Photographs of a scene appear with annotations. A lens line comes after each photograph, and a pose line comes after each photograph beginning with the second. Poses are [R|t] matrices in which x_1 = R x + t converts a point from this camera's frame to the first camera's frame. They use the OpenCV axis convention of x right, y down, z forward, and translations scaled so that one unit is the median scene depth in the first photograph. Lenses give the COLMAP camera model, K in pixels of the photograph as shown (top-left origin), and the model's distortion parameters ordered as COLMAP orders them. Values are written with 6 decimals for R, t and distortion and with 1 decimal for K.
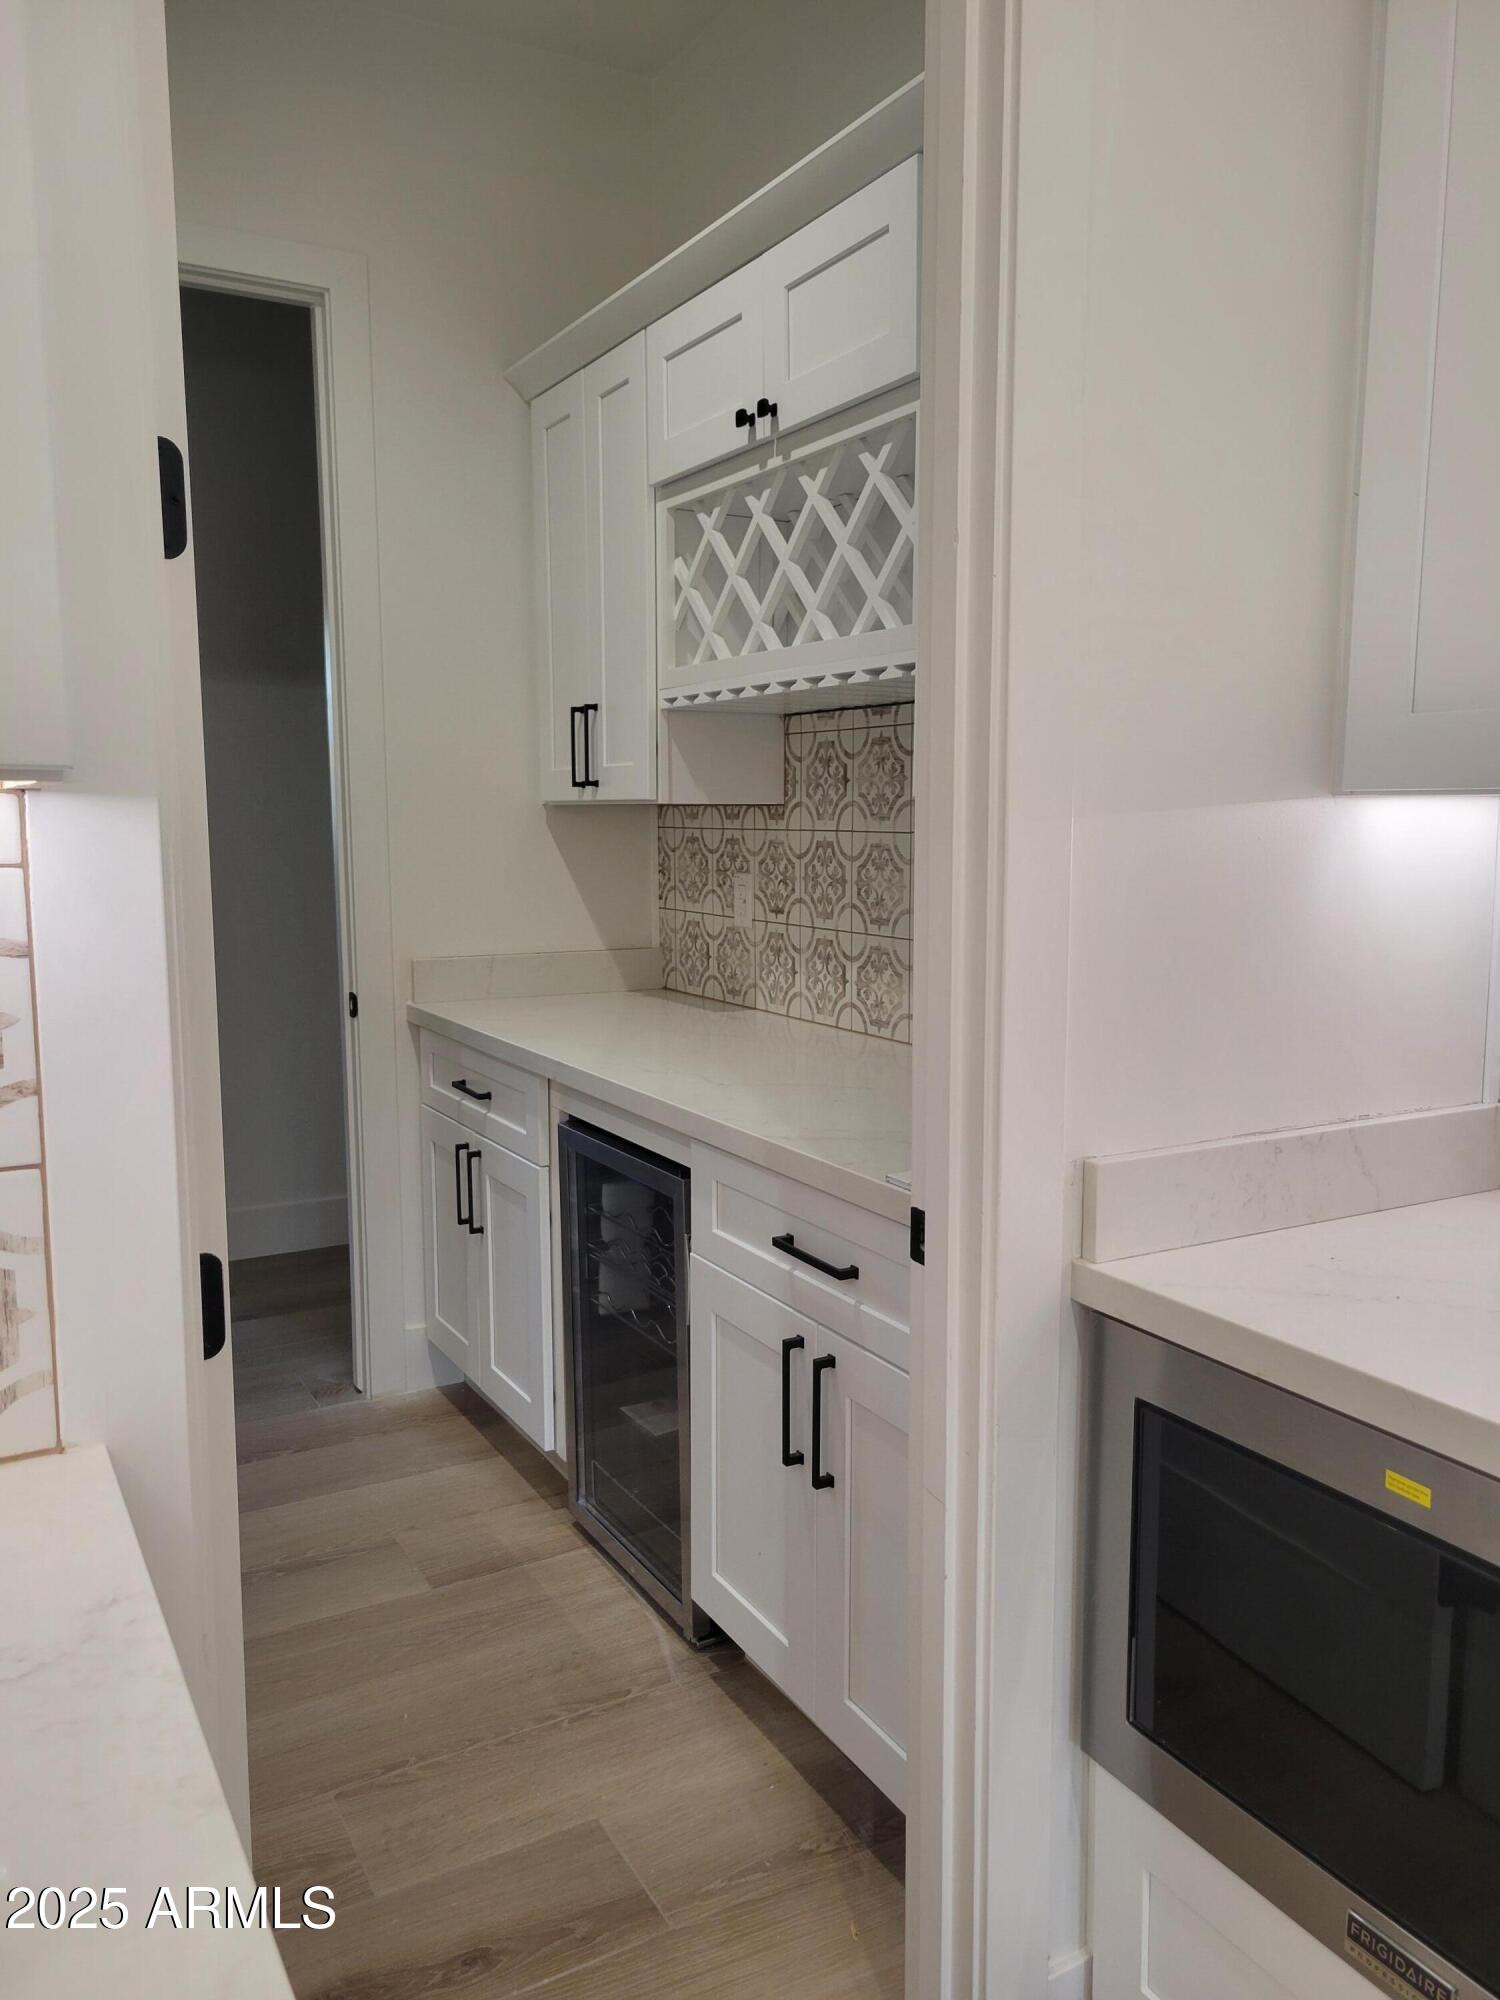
lens RADIAL K [[1503.2, 0, 745.6], [0, 1503.2, 1007.2], [0, 0, 1]] dist [0.040208, -0.017185]
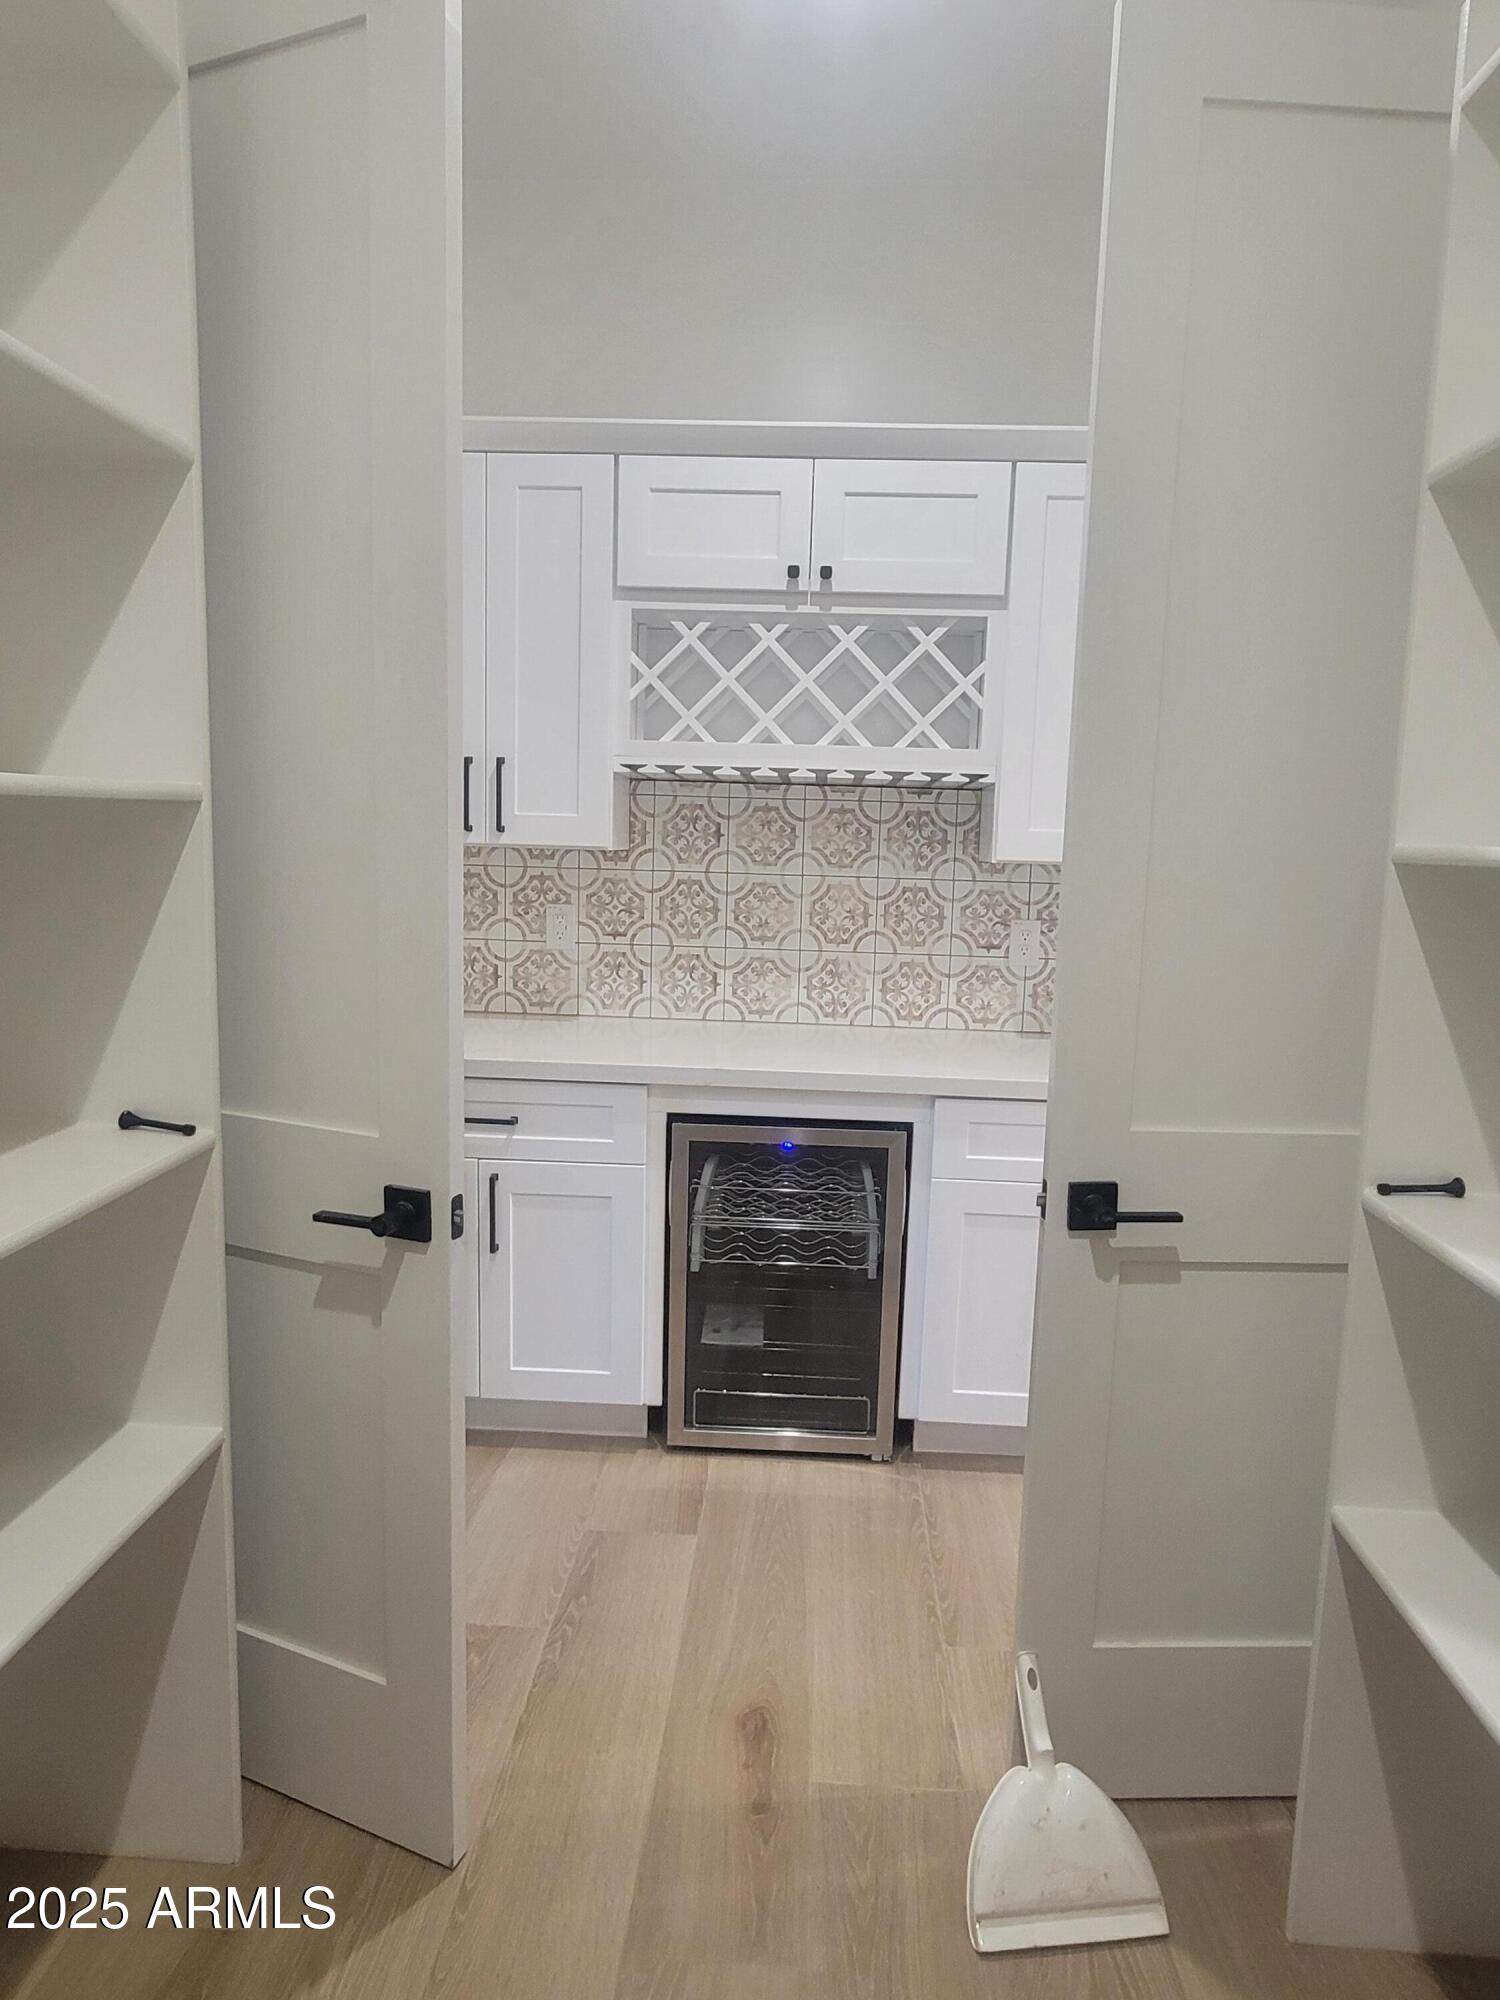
lens RADIAL K [[1177.6, 0, 756.5], [0, 1177.6, 992.0], [0, 0, 1]] dist [0.004270, -0.000176]
pose [[0.543668, -0.097464, 0.833622, -0.773625], [0.080025, 0.994729, 0.064109, -0.073531], [-0.835476, 0.031856, 0.548602, 0.387430]]
